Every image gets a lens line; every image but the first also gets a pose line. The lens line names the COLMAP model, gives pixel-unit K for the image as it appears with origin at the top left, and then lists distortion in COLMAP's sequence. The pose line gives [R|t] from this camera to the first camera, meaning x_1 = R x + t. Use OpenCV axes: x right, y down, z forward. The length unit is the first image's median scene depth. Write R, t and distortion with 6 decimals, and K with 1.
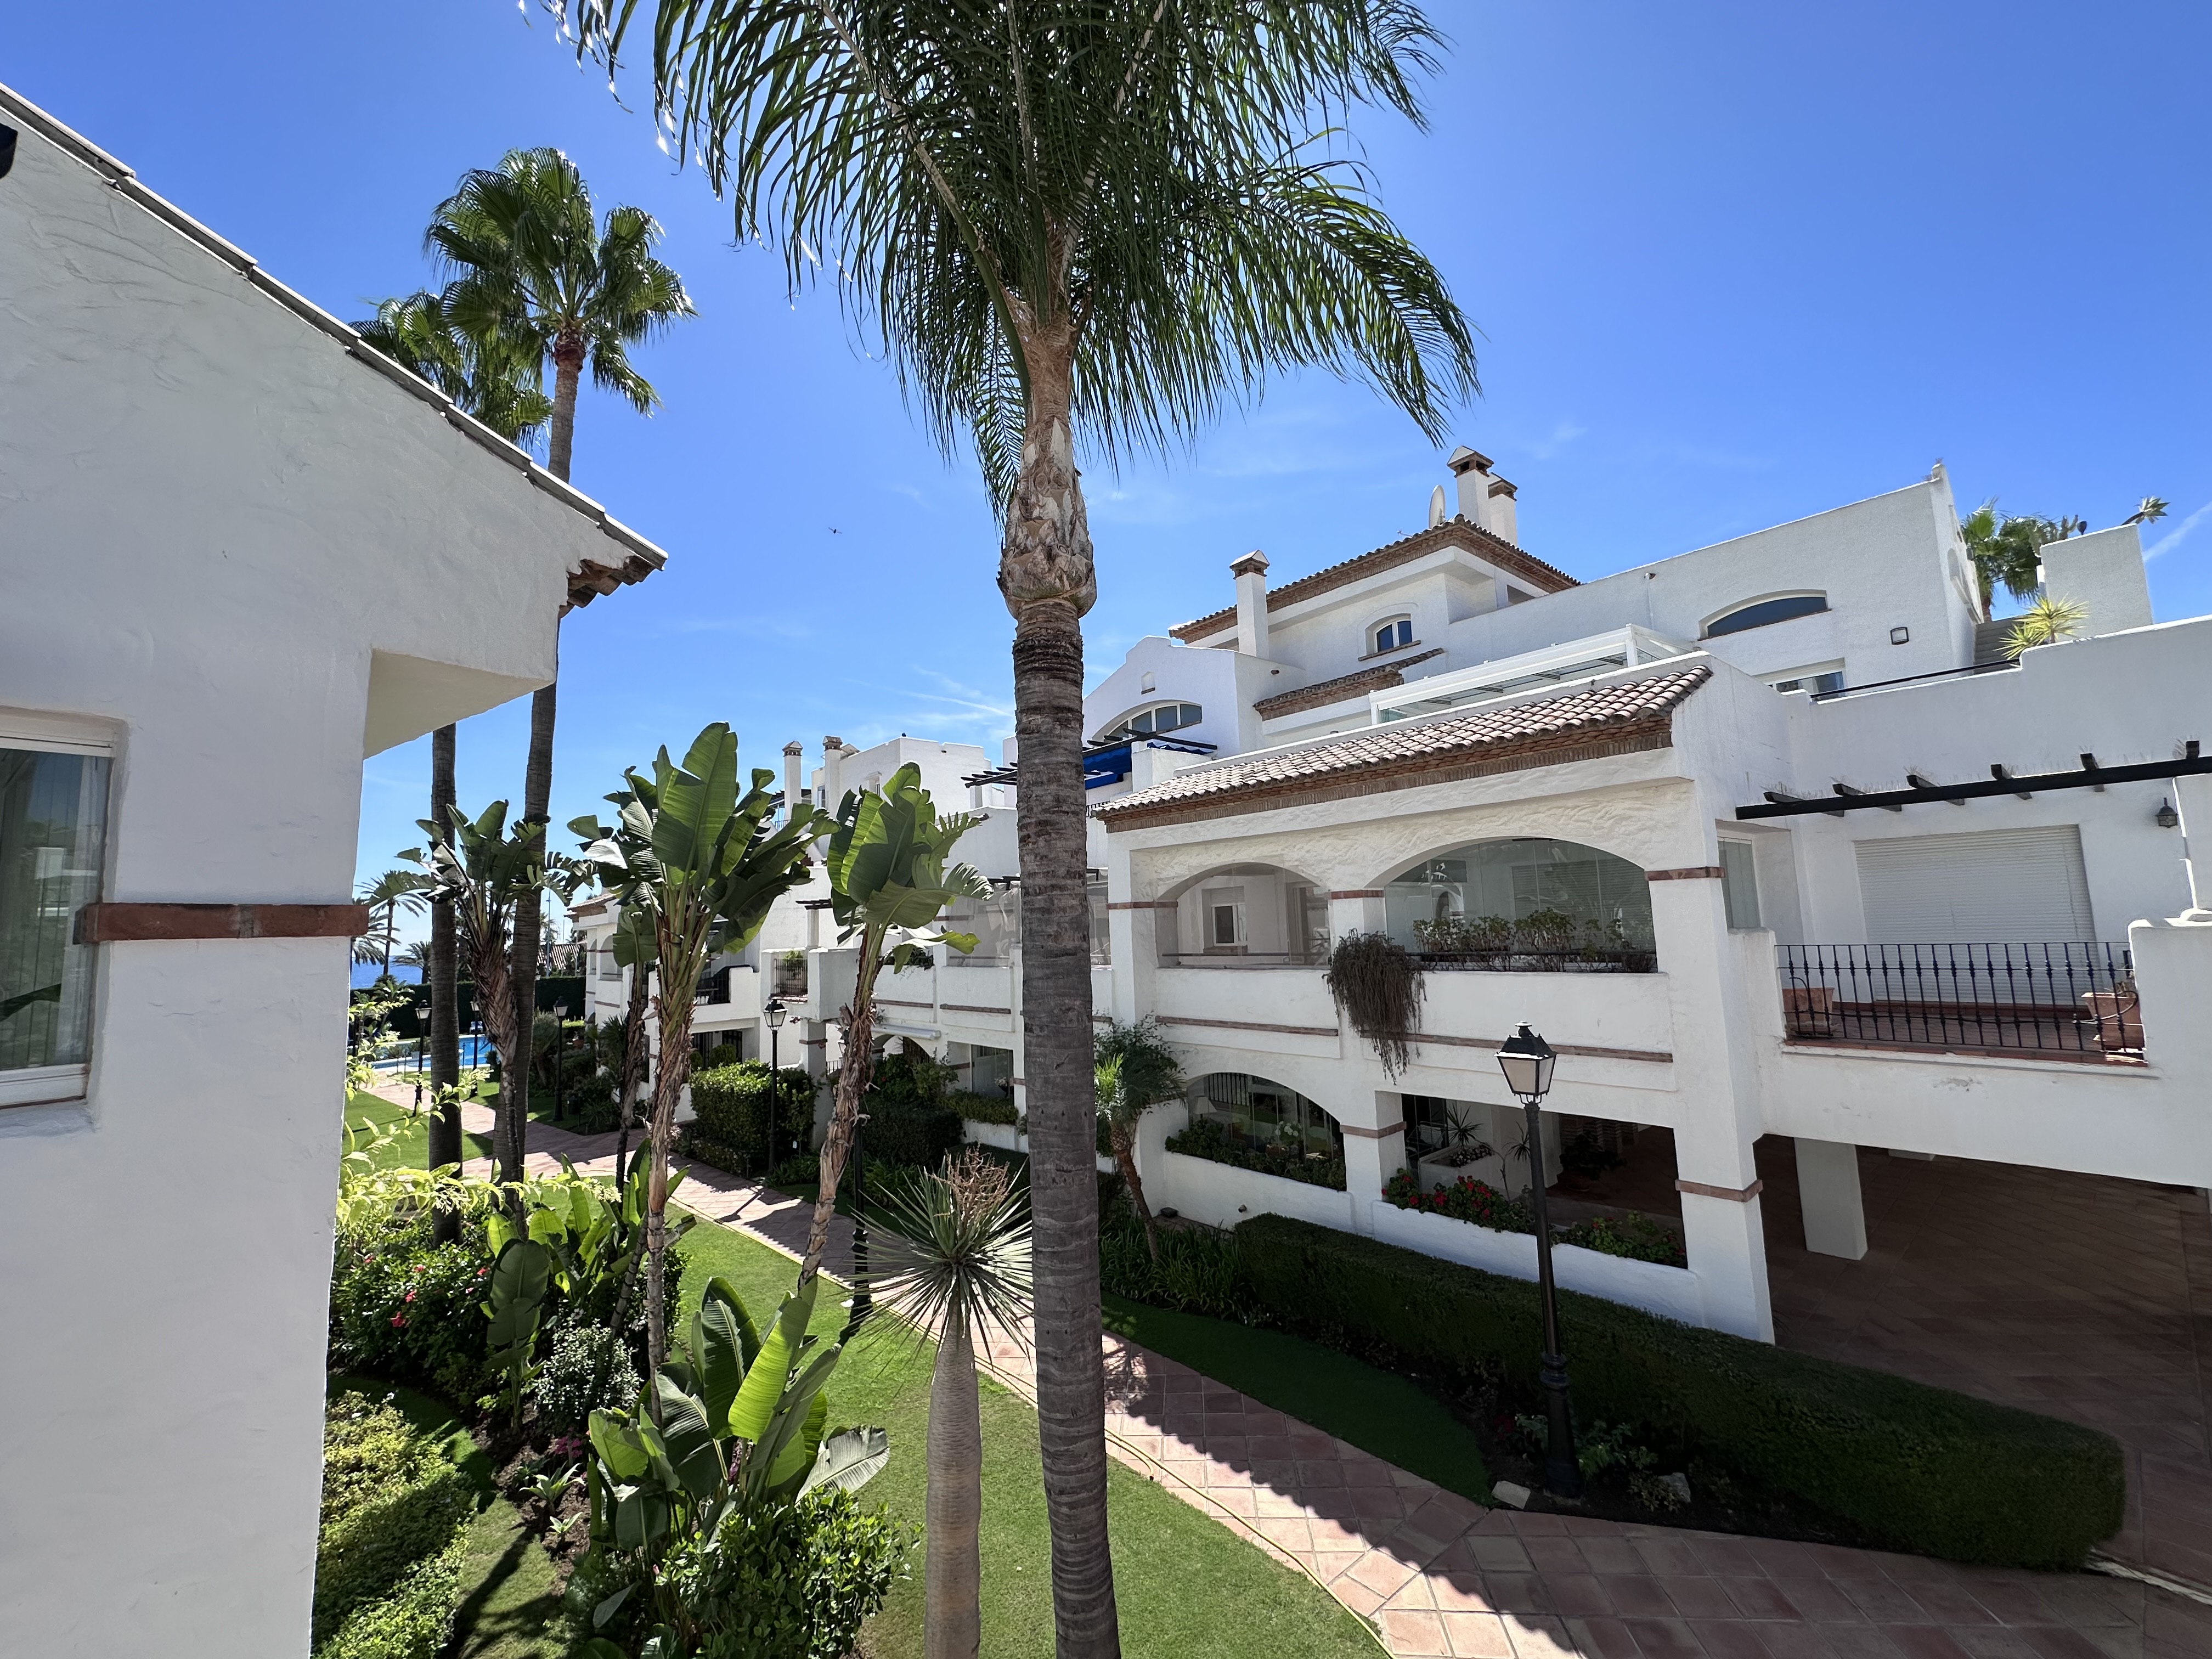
lens RADIAL K [[880.5, 0, 1102.2], [0, 880.5, 828.1], [0, 0, 1]] dist [-0.002710, -0.000146]
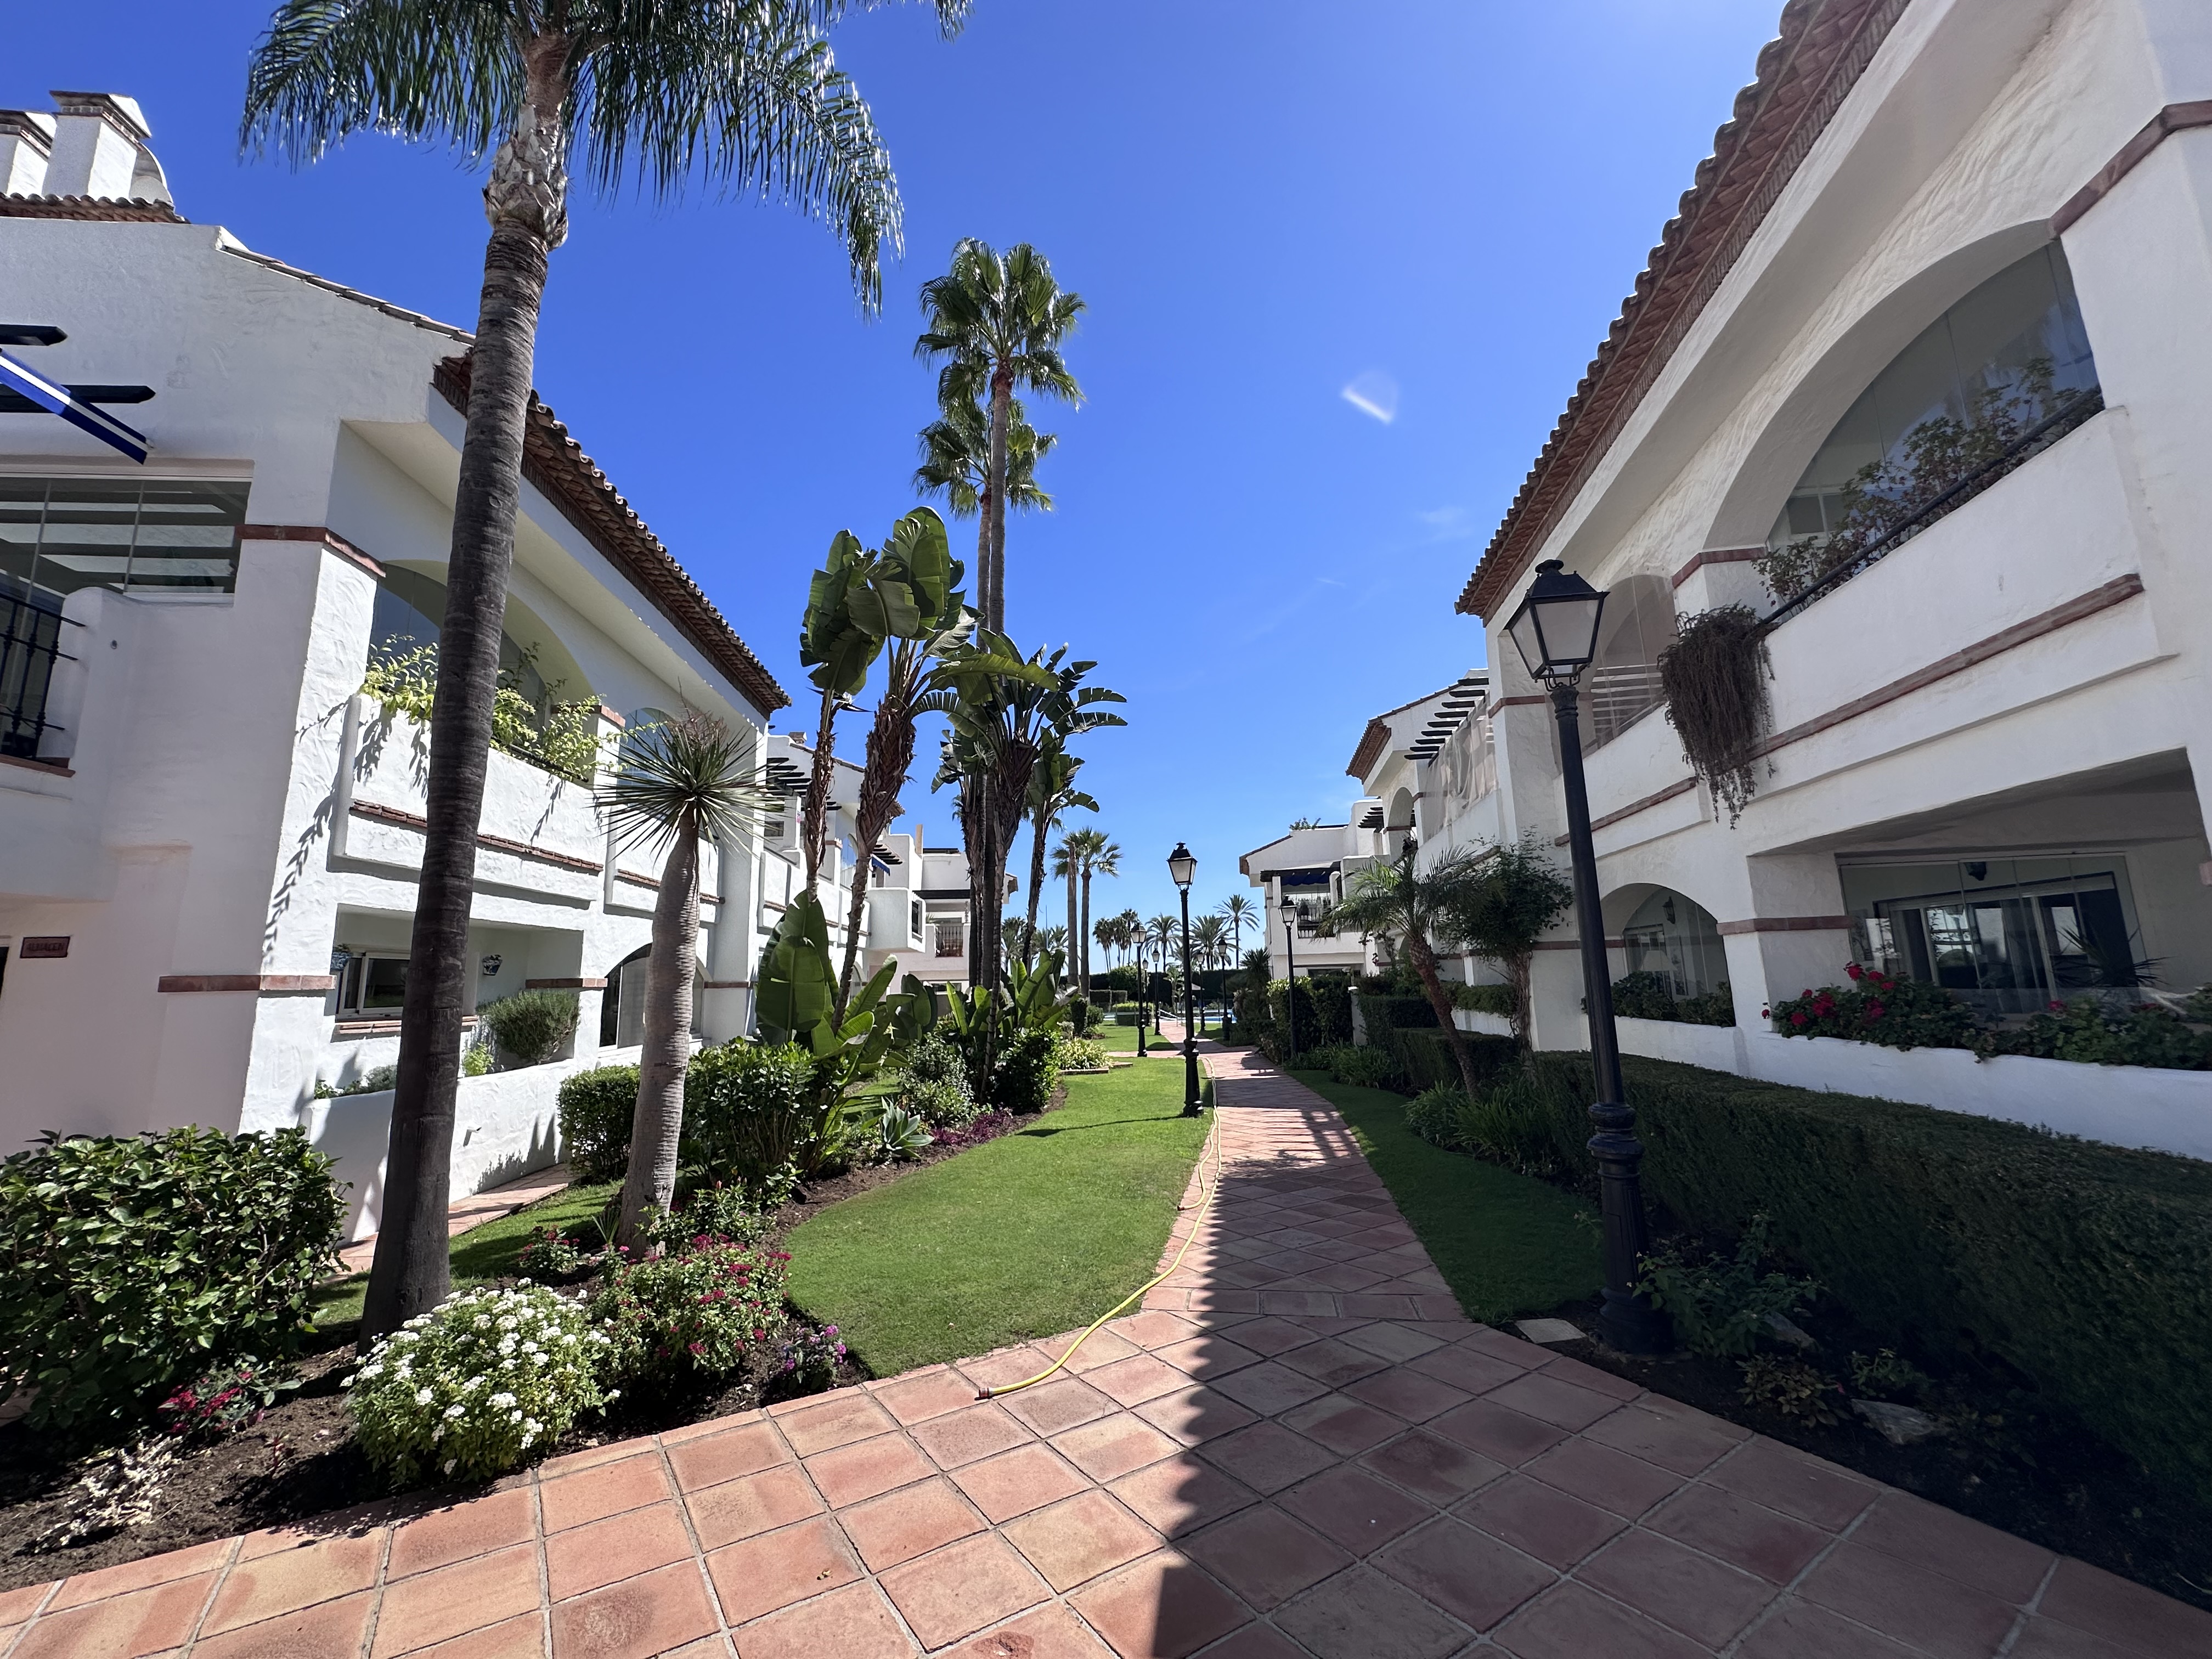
lens RADIAL K [[881.0, 0, 1114.2], [0, 881.0, 833.7], [0, 0, 1]] dist [-0.003465, -0.000233]
pose [[0.647151, -0.107929, -0.754683, 0.511504], [0.086209, 0.993939, -0.068220, 0.298556], [0.757472, -0.020912, 0.652533, 0.270315]]
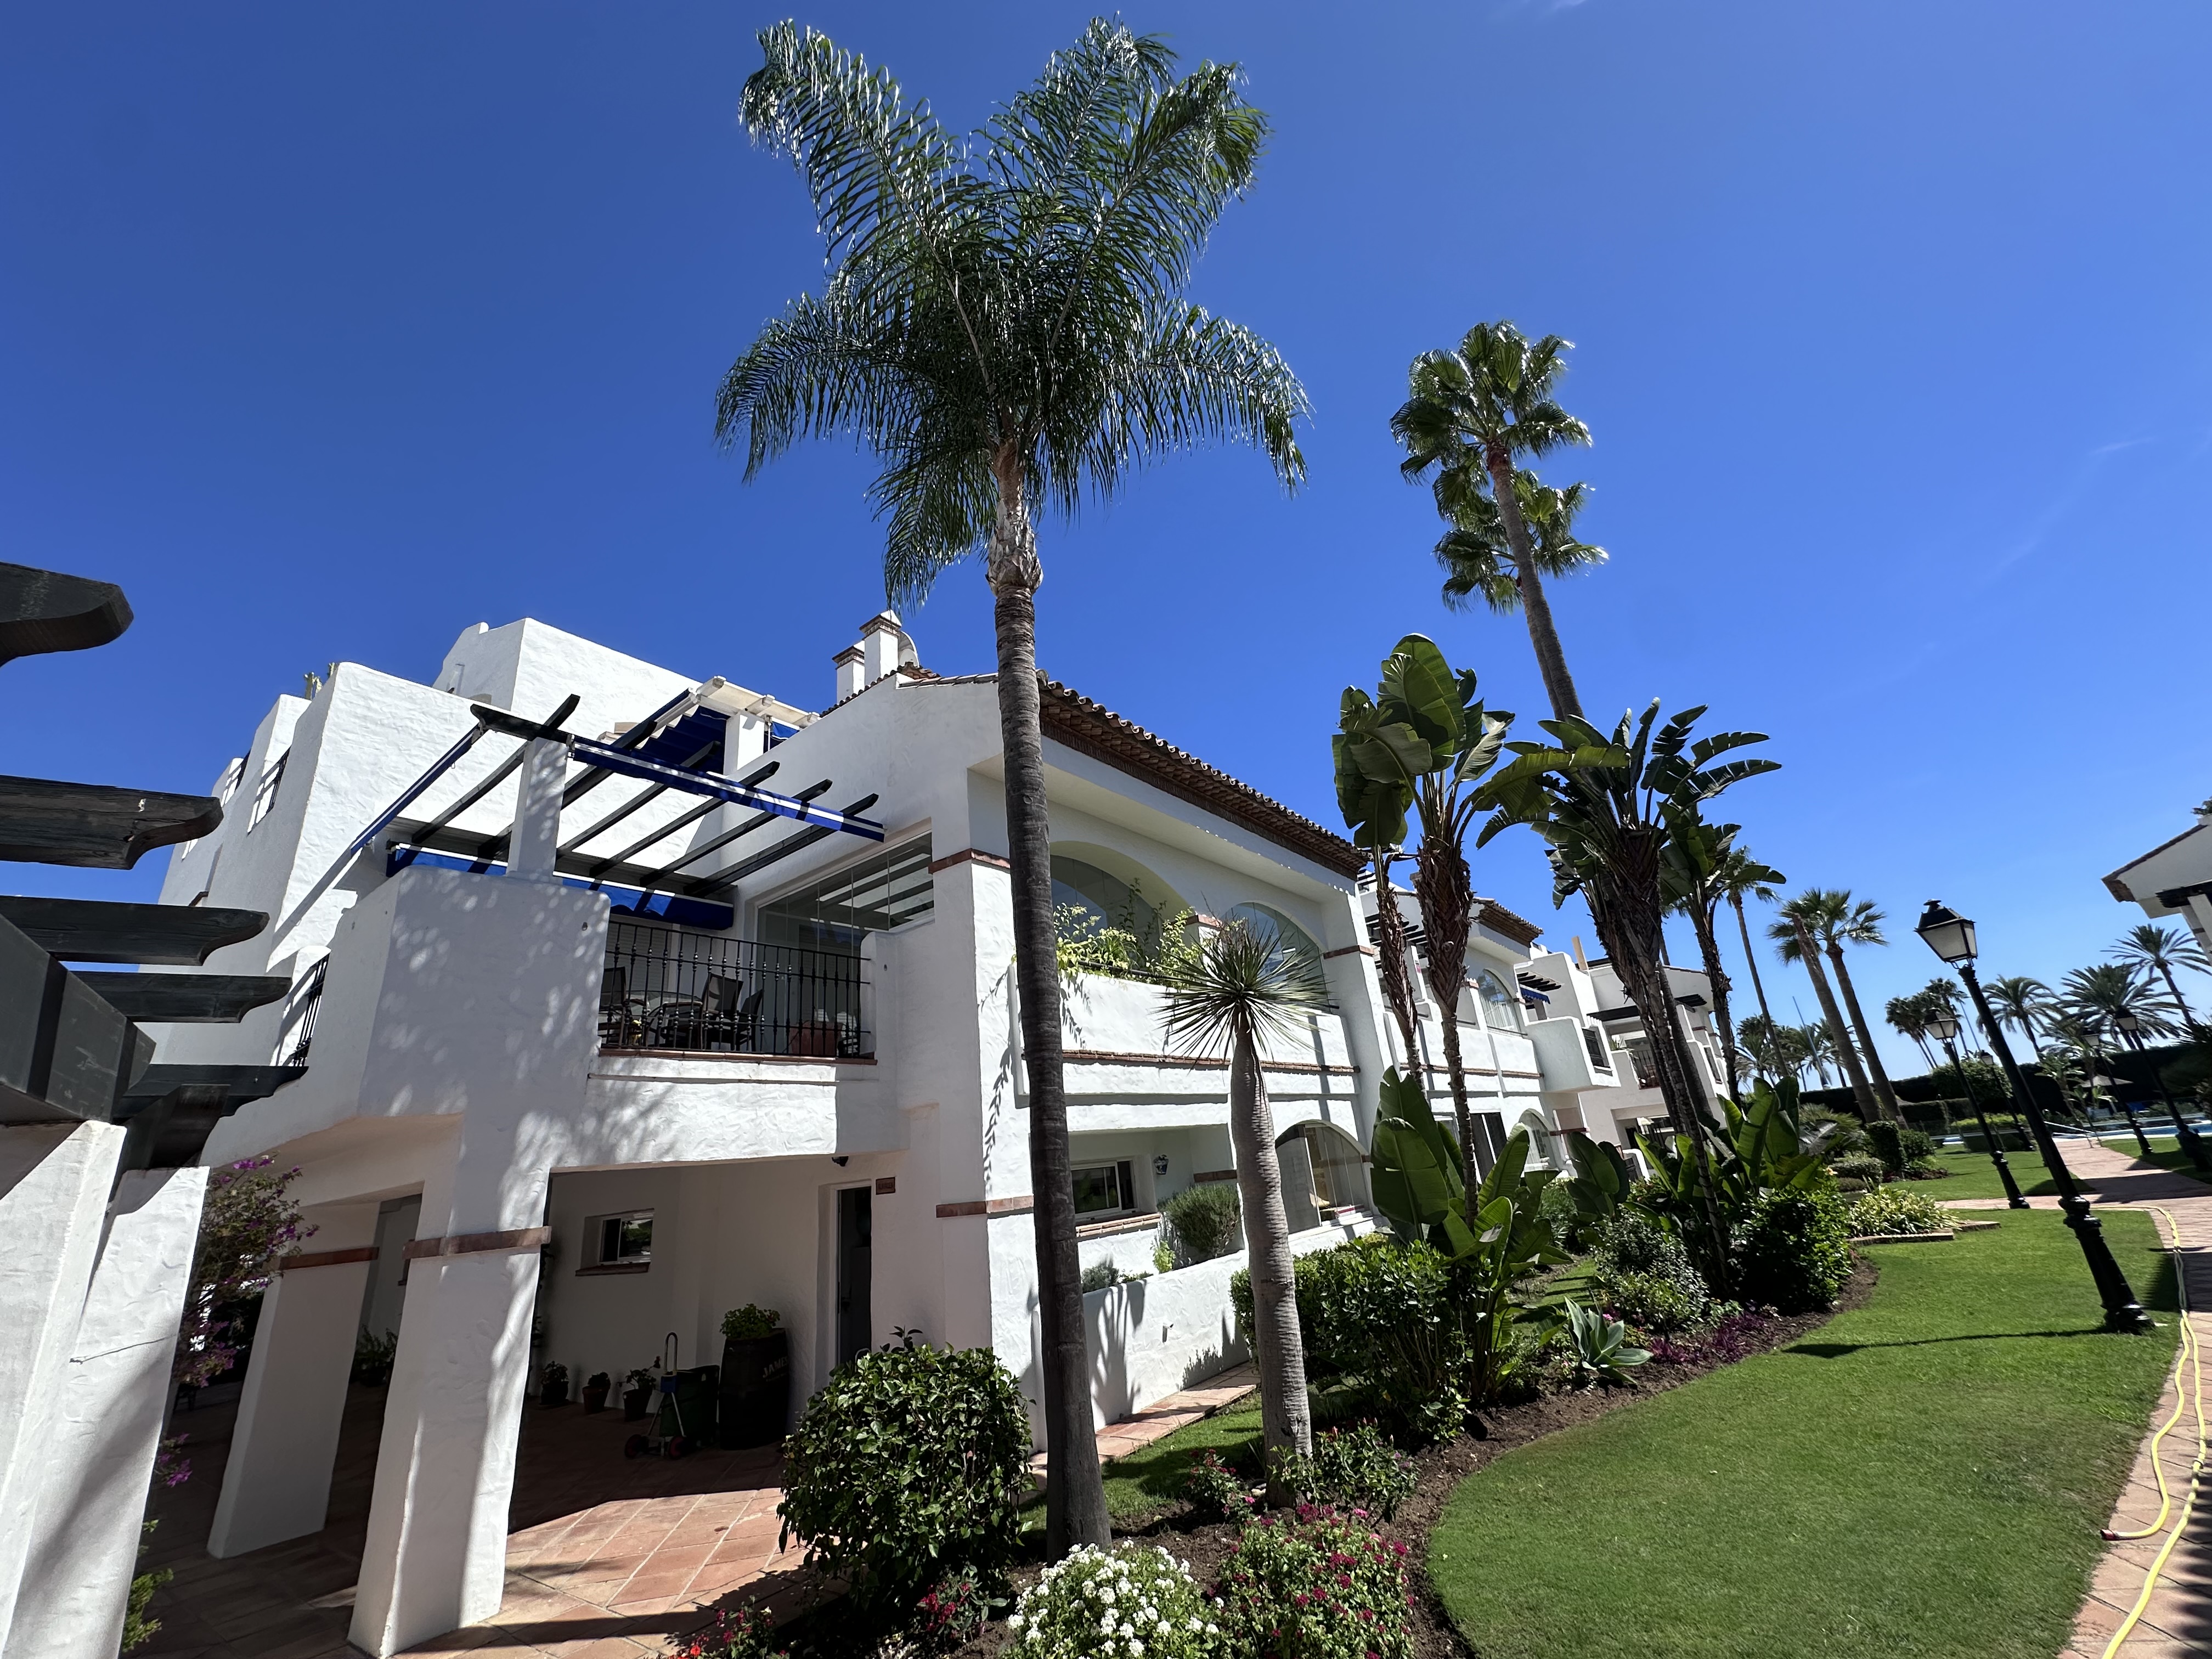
lens RADIAL K [[886.7, 0, 1104.4], [0, 886.7, 831.0], [0, 0, 1]] dist [-0.004200, 0.000733]
pose [[-0.041920, -0.326332, -0.944325, 0.505199], [0.210854, 0.920979, -0.327625, 0.283786], [0.976618, -0.212848, 0.030201, 0.351278]]
